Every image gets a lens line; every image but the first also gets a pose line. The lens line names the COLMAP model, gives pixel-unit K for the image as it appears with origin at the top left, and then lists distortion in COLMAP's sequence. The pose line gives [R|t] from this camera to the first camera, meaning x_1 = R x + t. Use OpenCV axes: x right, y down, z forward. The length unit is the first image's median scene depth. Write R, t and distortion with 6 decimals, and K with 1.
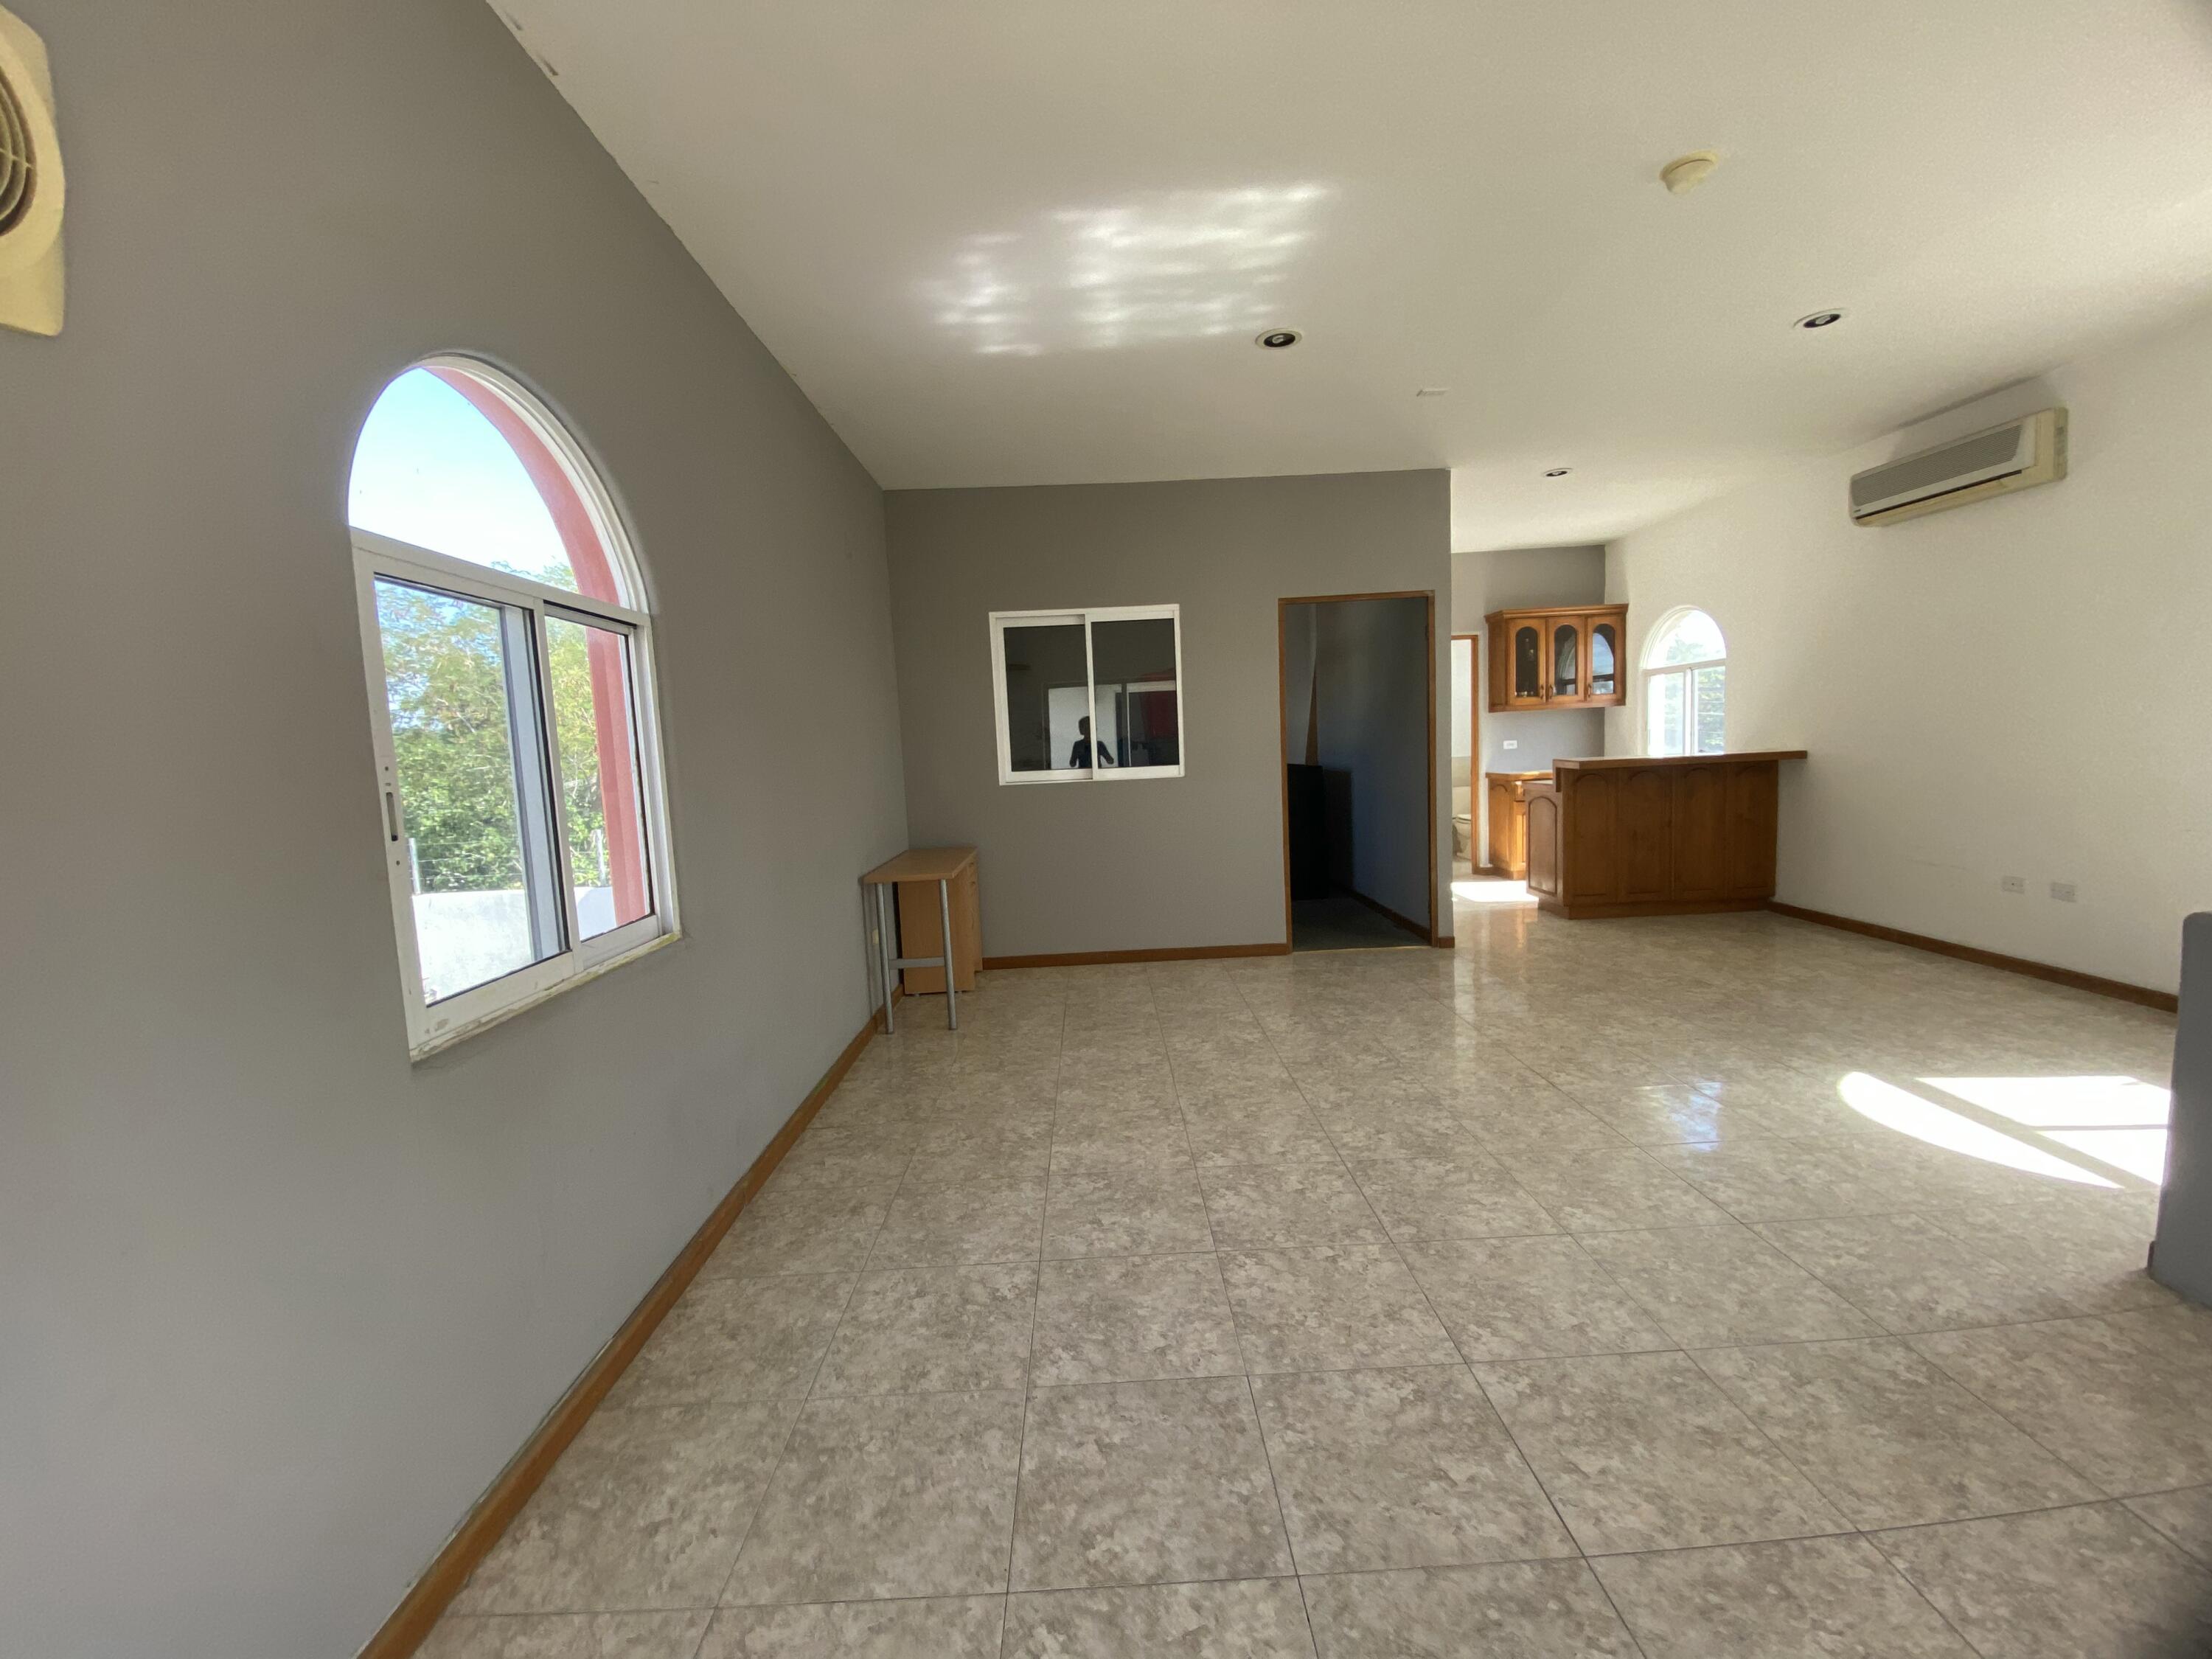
lens RADIAL K [[893.3, 0, 1106.0], [0, 893.3, 829.5], [0, 0, 1]] dist [0.066989, -0.046141]
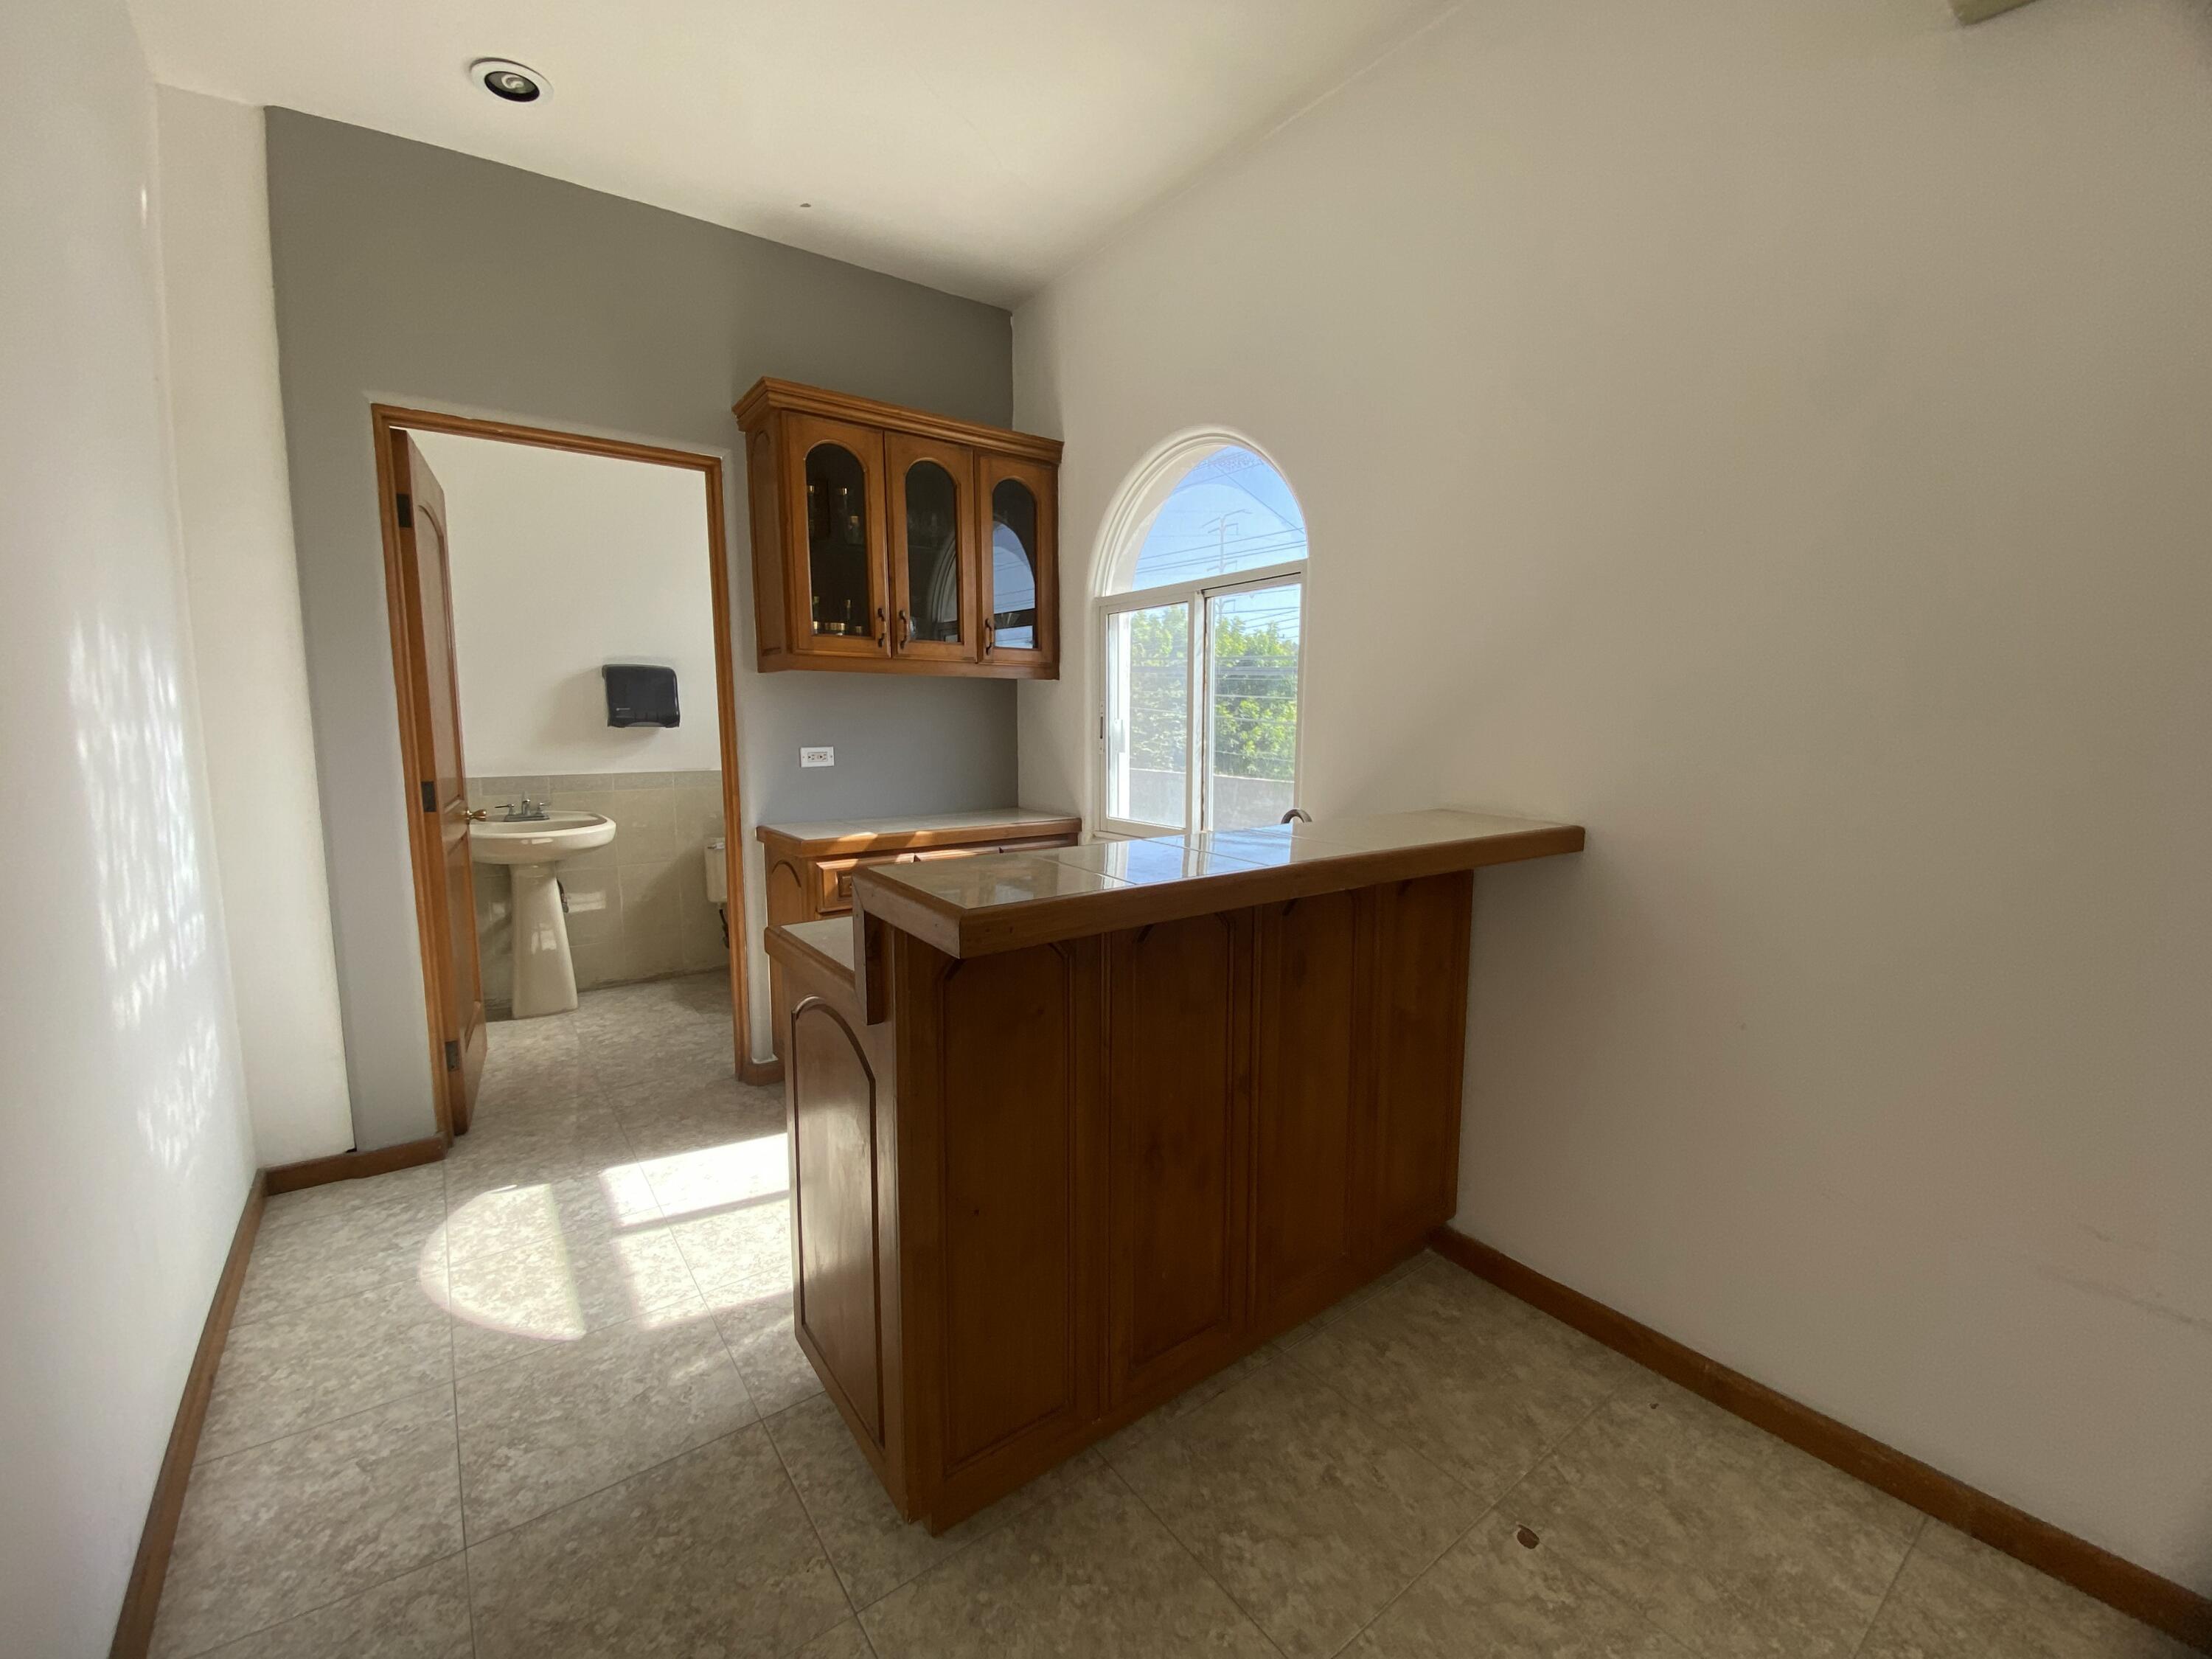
lens RADIAL K [[893.3, 0, 1106.0], [0, 893.3, 829.5], [0, 0, 1]] dist [0.066989, -0.046141]
pose [[0.807080, -0.011177, 0.590336, 0.328532], [0.003385, 0.999892, 0.014303, -0.069258], [-0.590432, -0.009545, 0.807031, 0.626366]]
